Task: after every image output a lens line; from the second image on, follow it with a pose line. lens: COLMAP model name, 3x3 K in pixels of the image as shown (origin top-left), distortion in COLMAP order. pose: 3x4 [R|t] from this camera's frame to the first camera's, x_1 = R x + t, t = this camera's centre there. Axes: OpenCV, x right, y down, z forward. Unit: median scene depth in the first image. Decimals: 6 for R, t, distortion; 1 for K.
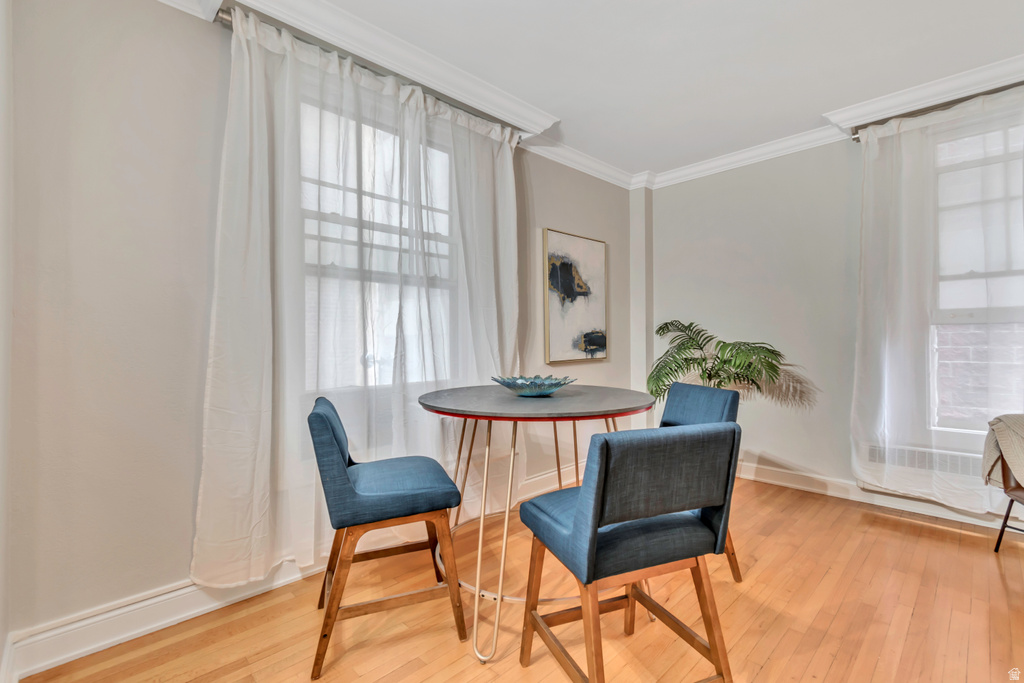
lens RADIAL K [[459.3, 0, 498.6], [0, 459.3, 338.1], [0, 0, 1]] dist [0.009972, -0.003430]
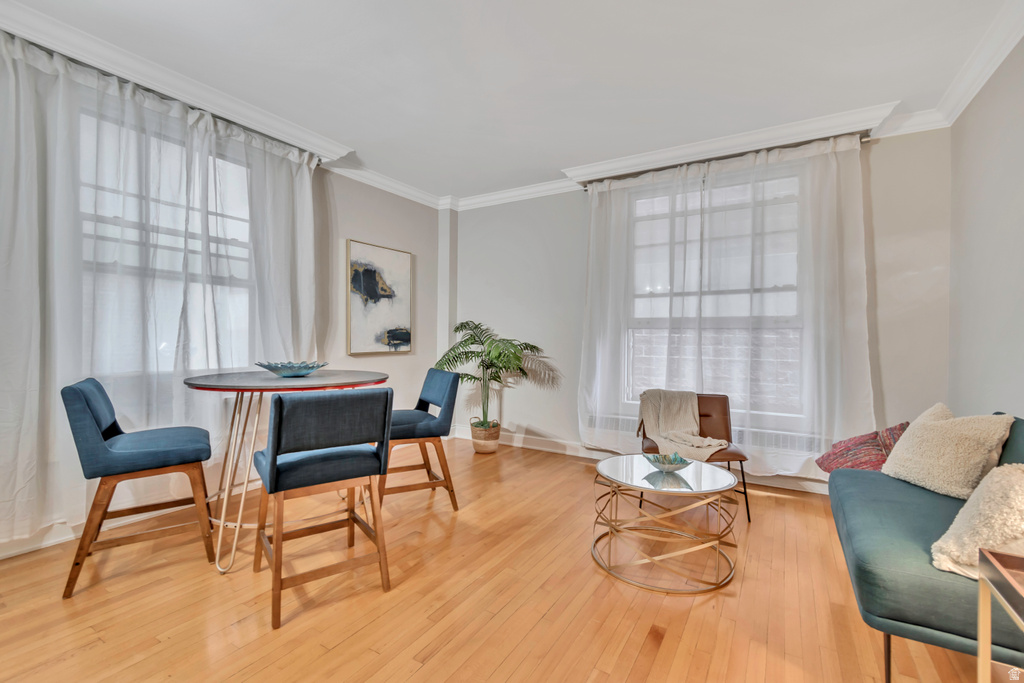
lens RADIAL K [[459.3, 0, 508.7], [0, 459.3, 342.4], [0, 0, 1]] dist [0.009972, -0.003430]
pose [[0.968264, 0.015182, 0.249466, 0.250693], [-0.018513, 0.999768, 0.011010, 0.004182], [-0.249241, -0.015278, 0.968321, -0.286745]]
